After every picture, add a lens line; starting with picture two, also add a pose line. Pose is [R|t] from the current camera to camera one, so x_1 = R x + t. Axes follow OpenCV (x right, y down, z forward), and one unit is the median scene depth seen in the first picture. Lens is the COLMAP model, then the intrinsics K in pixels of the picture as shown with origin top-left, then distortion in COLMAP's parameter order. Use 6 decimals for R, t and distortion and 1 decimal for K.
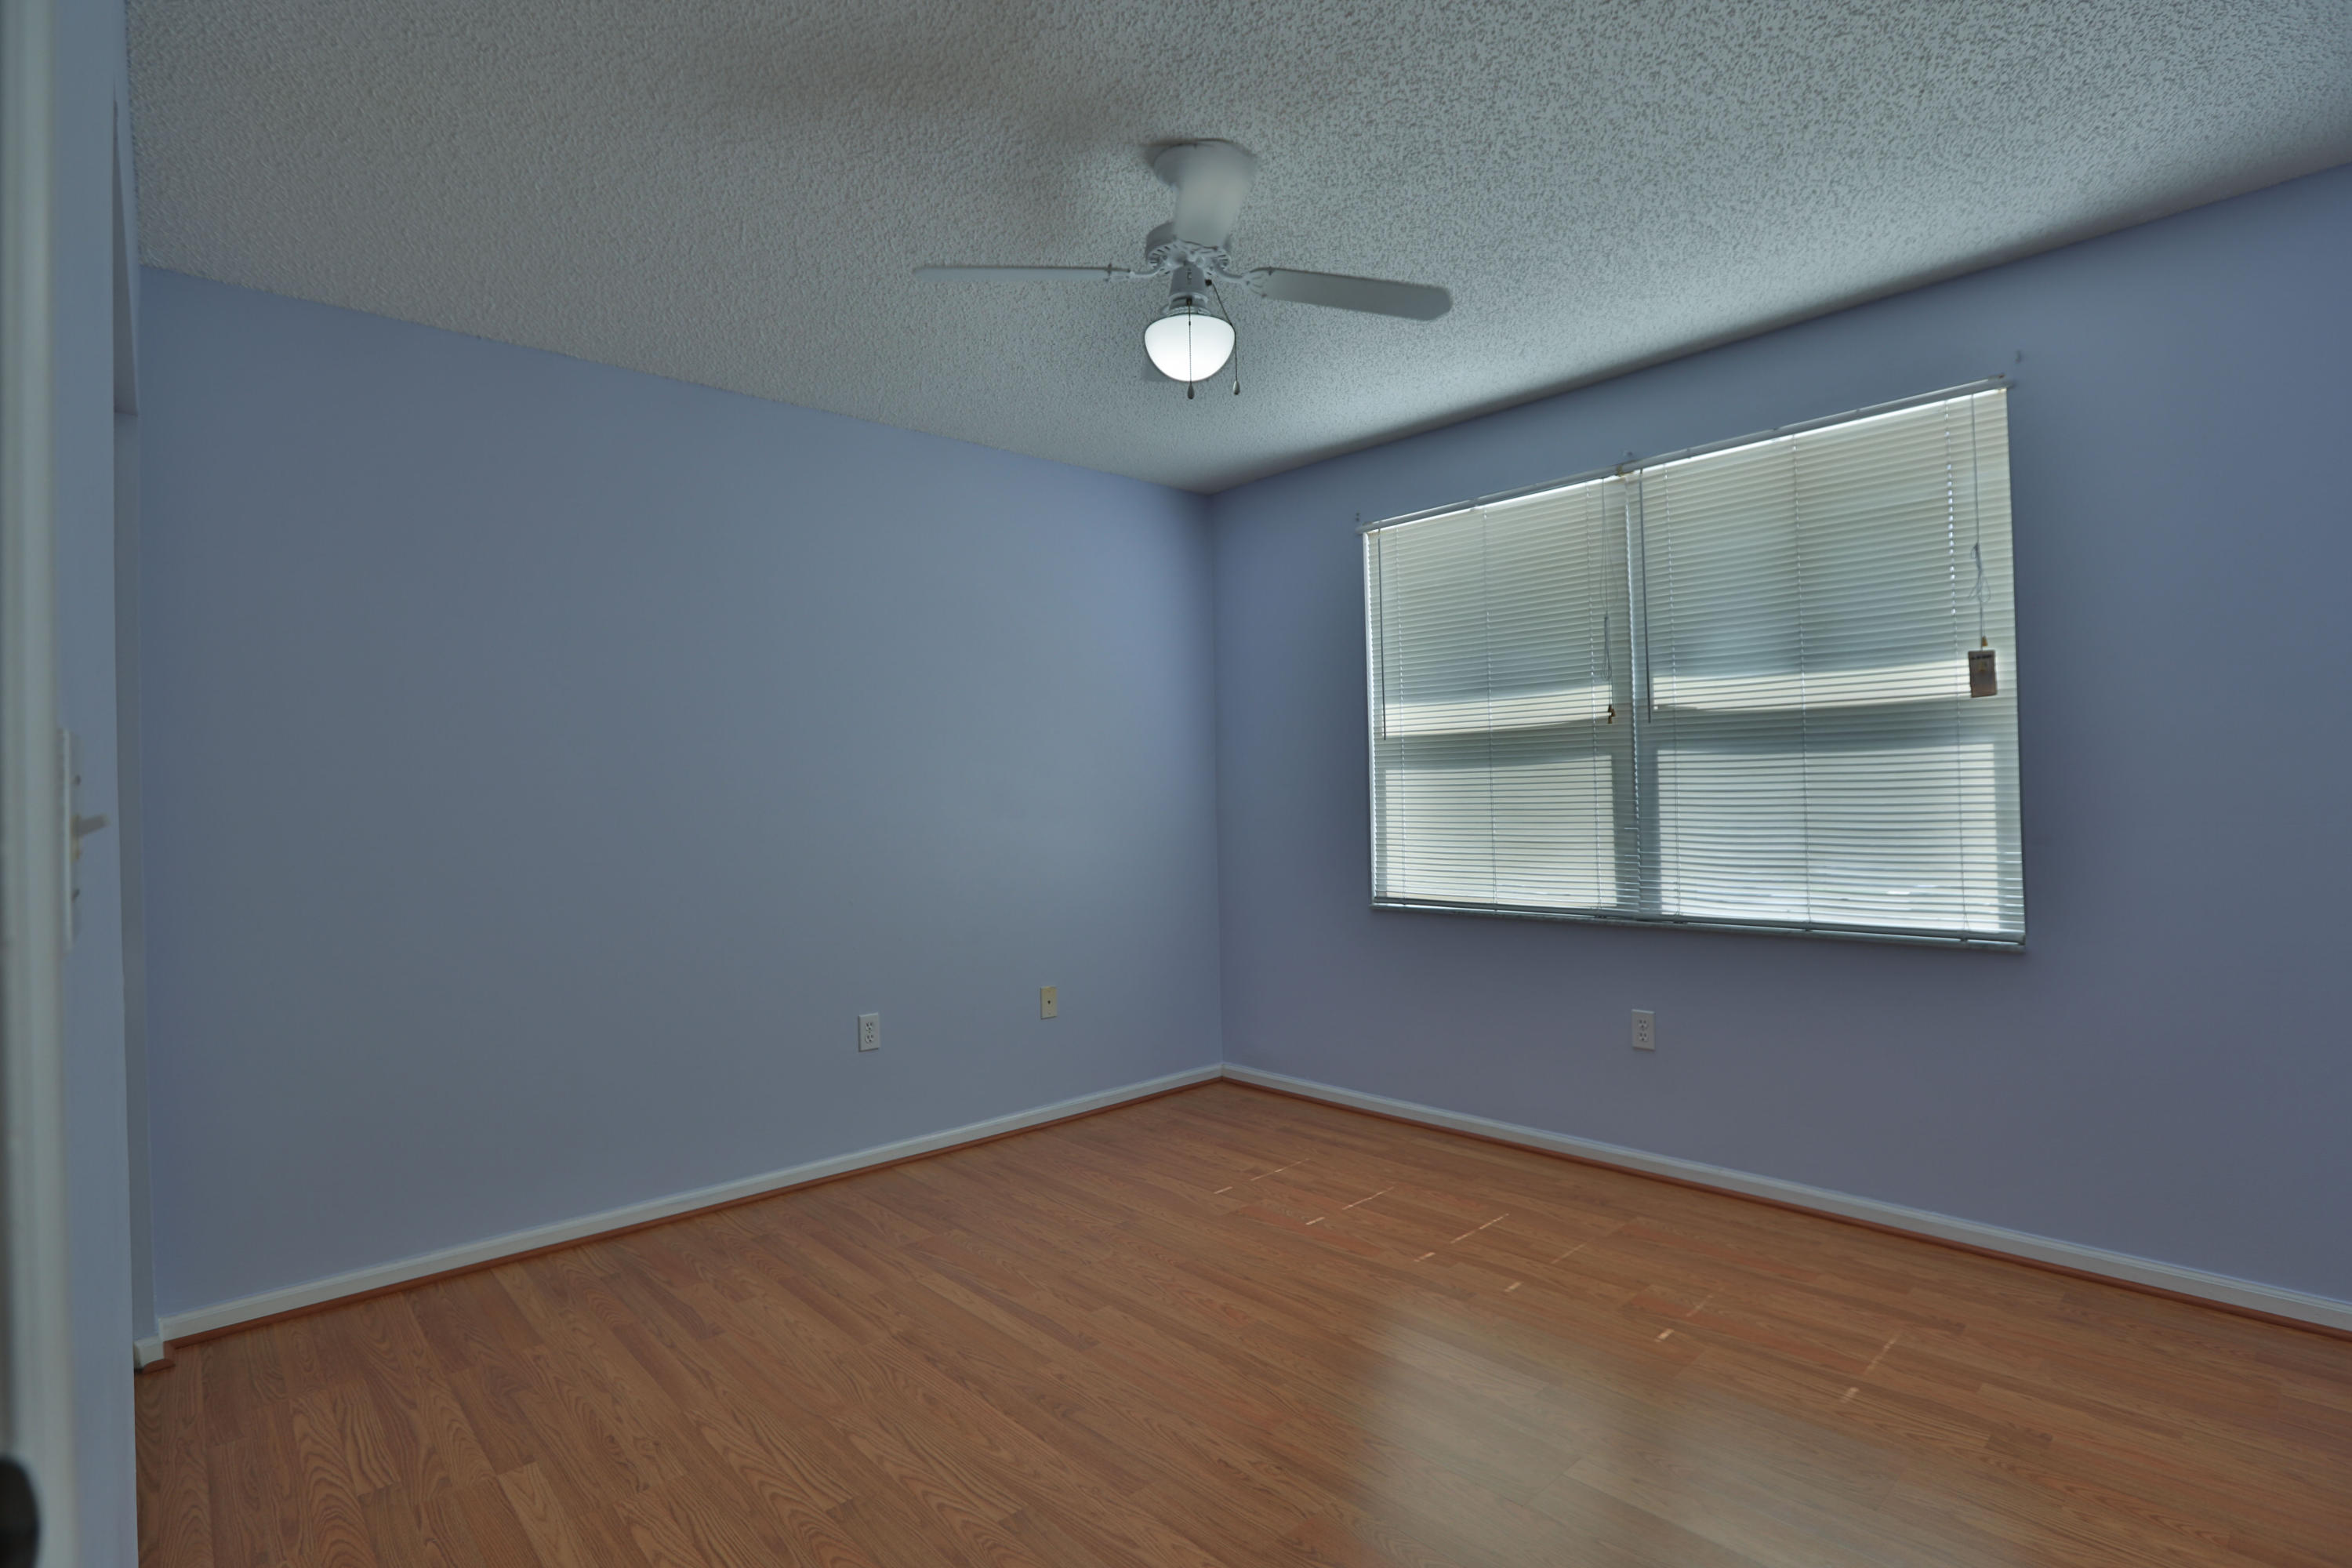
lens RADIAL K [[1114.2, 0, 1176.0], [0, 1114.2, 784.0], [0, 0, 1]] dist [-0.023482, -0.000122]
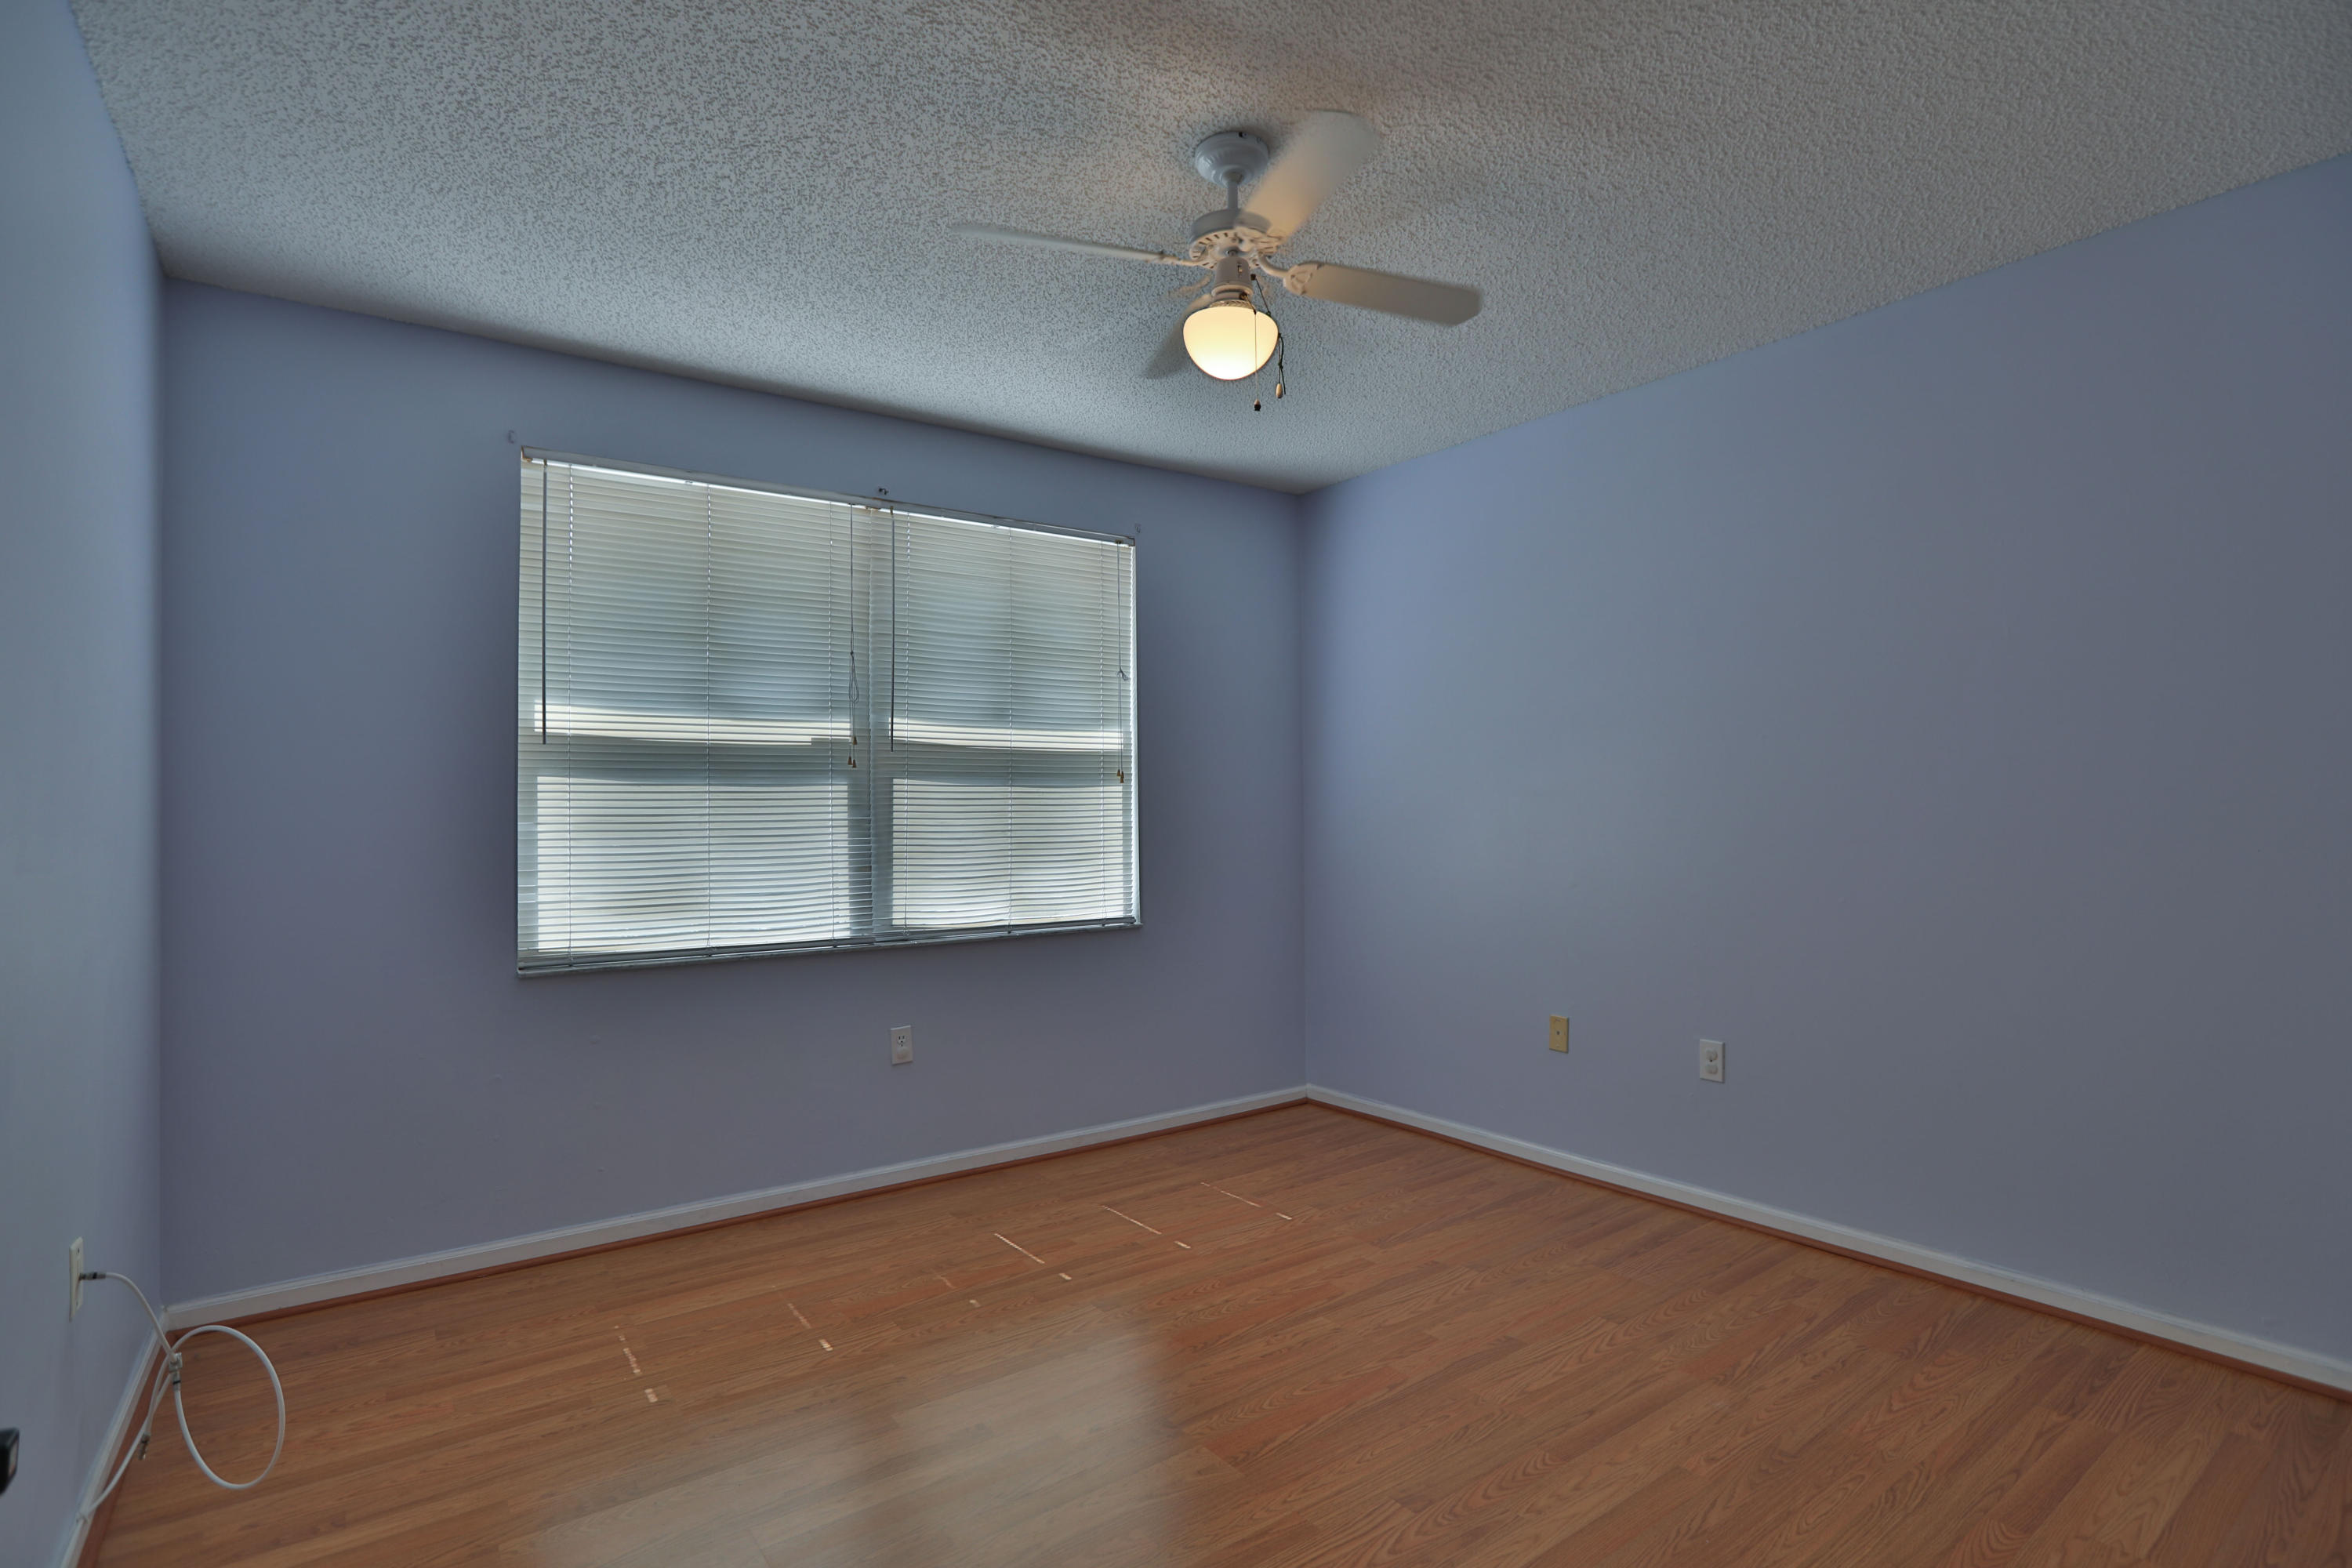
lens RADIAL K [[1099.3, 0, 1175.7], [0, 1099.3, 765.0], [0, 0, 1]] dist [-0.037771, 0.000197]
pose [[0.133358, 0.064293, 0.988980, -0.598342], [-0.011728, 0.997926, -0.063293, 0.021106], [-0.990999, -0.003158, 0.133836, 0.623505]]
